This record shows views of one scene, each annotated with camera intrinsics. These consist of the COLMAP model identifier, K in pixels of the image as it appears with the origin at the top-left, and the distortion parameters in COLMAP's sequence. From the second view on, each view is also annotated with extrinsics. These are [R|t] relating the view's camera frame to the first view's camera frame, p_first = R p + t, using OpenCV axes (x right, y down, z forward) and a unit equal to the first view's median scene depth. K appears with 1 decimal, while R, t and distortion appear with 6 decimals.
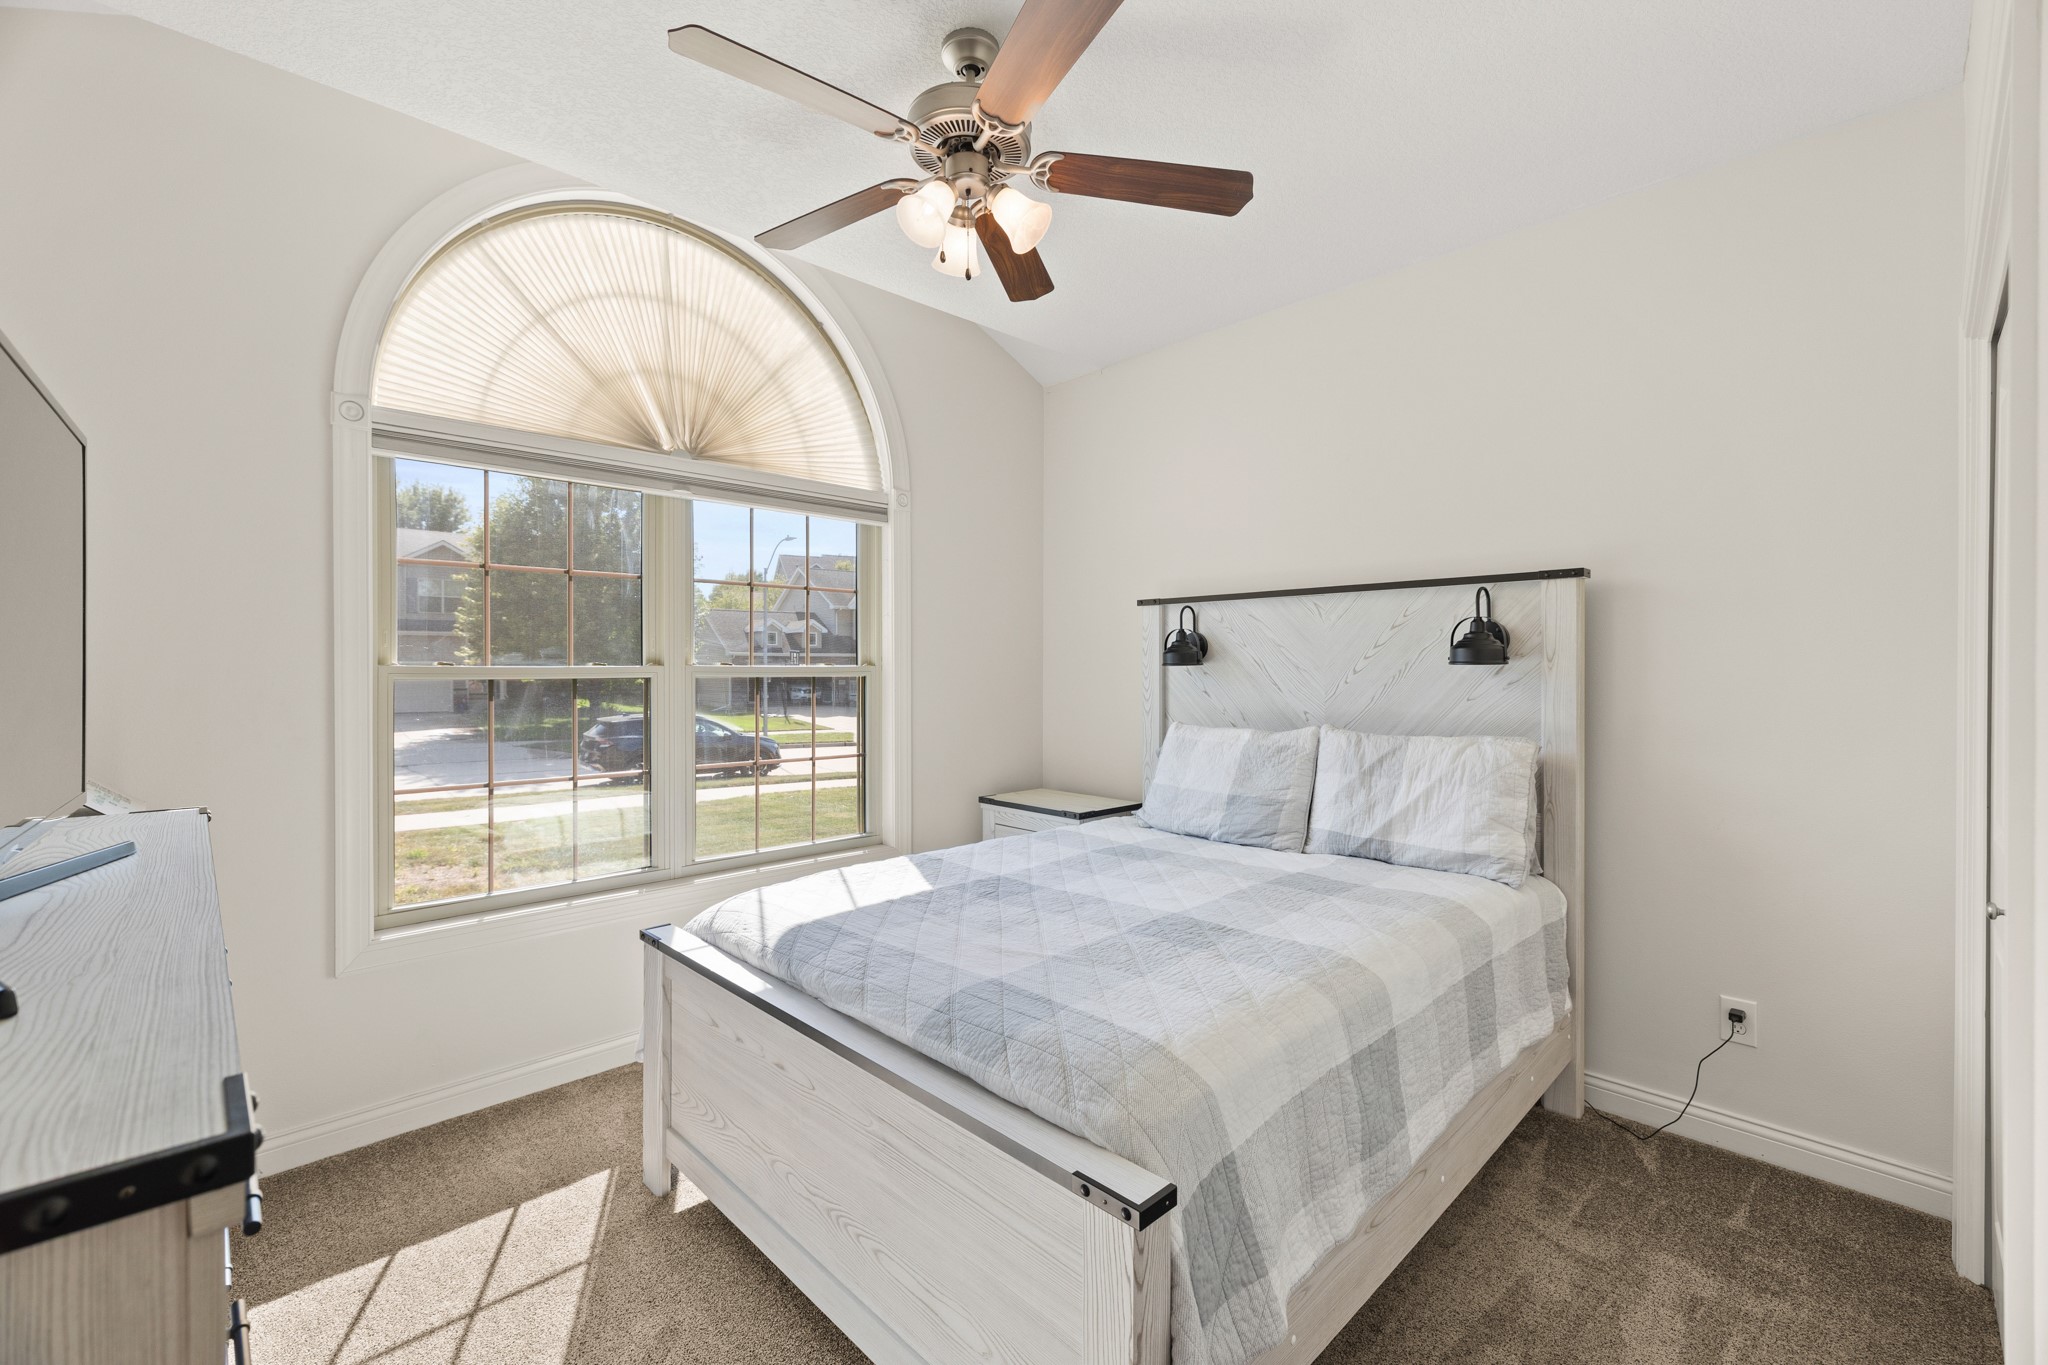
lens RADIAL K [[861.0, 0, 1021.2], [0, 861.0, 668.0], [0, 0, 1]] dist [-0.001417, -0.000261]
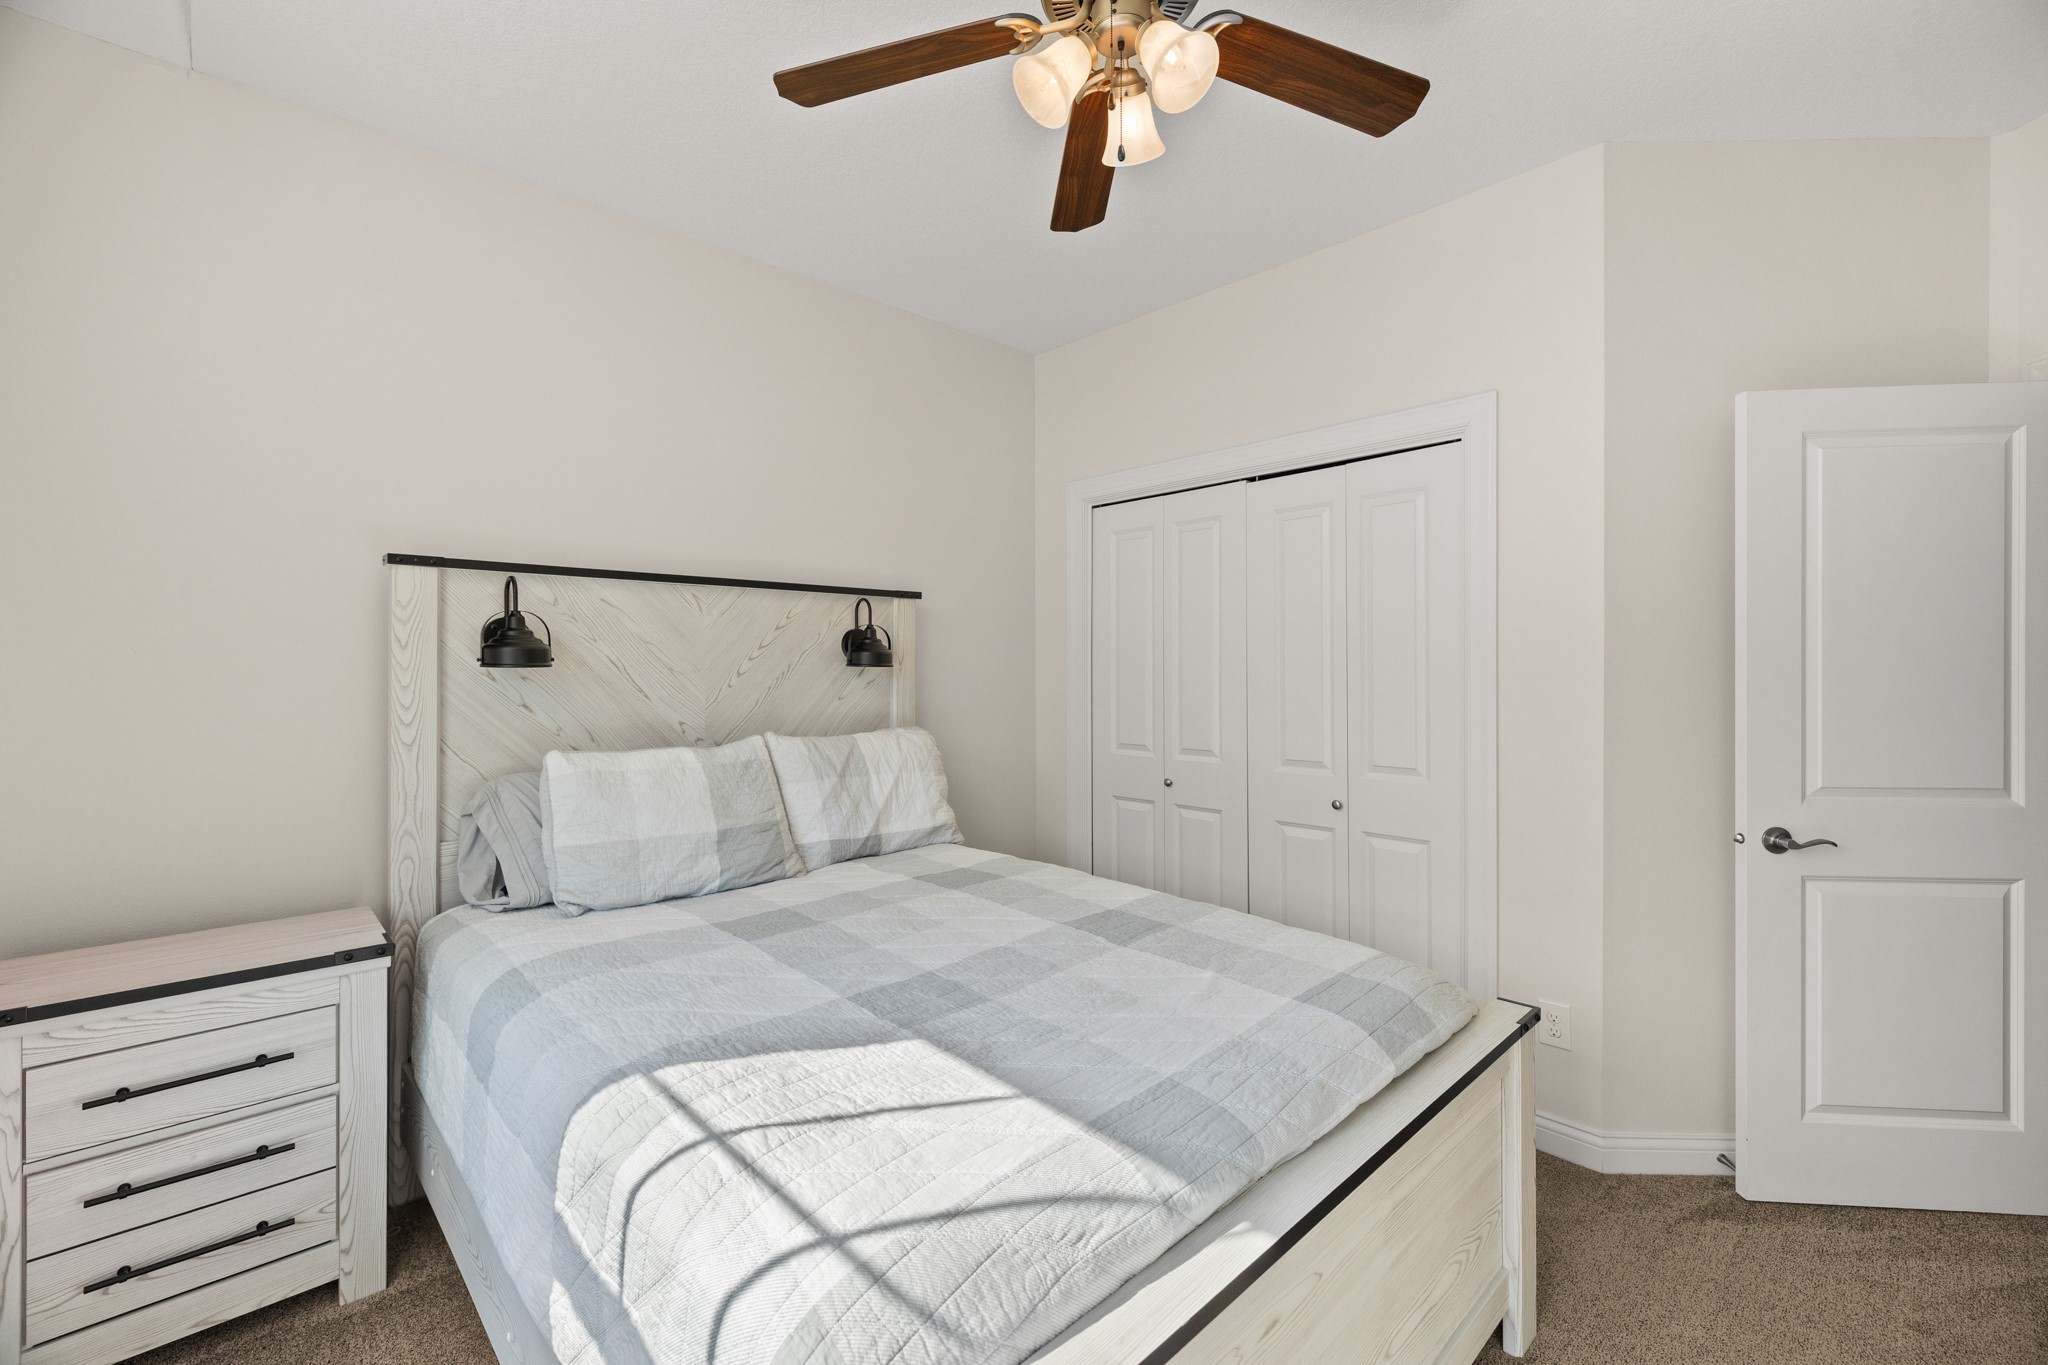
lens RADIAL K [[861.0, 0, 1021.2], [0, 861.0, 668.0], [0, 0, 1]] dist [-0.001417, -0.000261]
pose [[0.015215, -0.003811, 0.999877, -0.604334], [-0.003352, 0.999987, 0.003862, -0.007540], [-0.999879, -0.003411, 0.015202, 0.784012]]
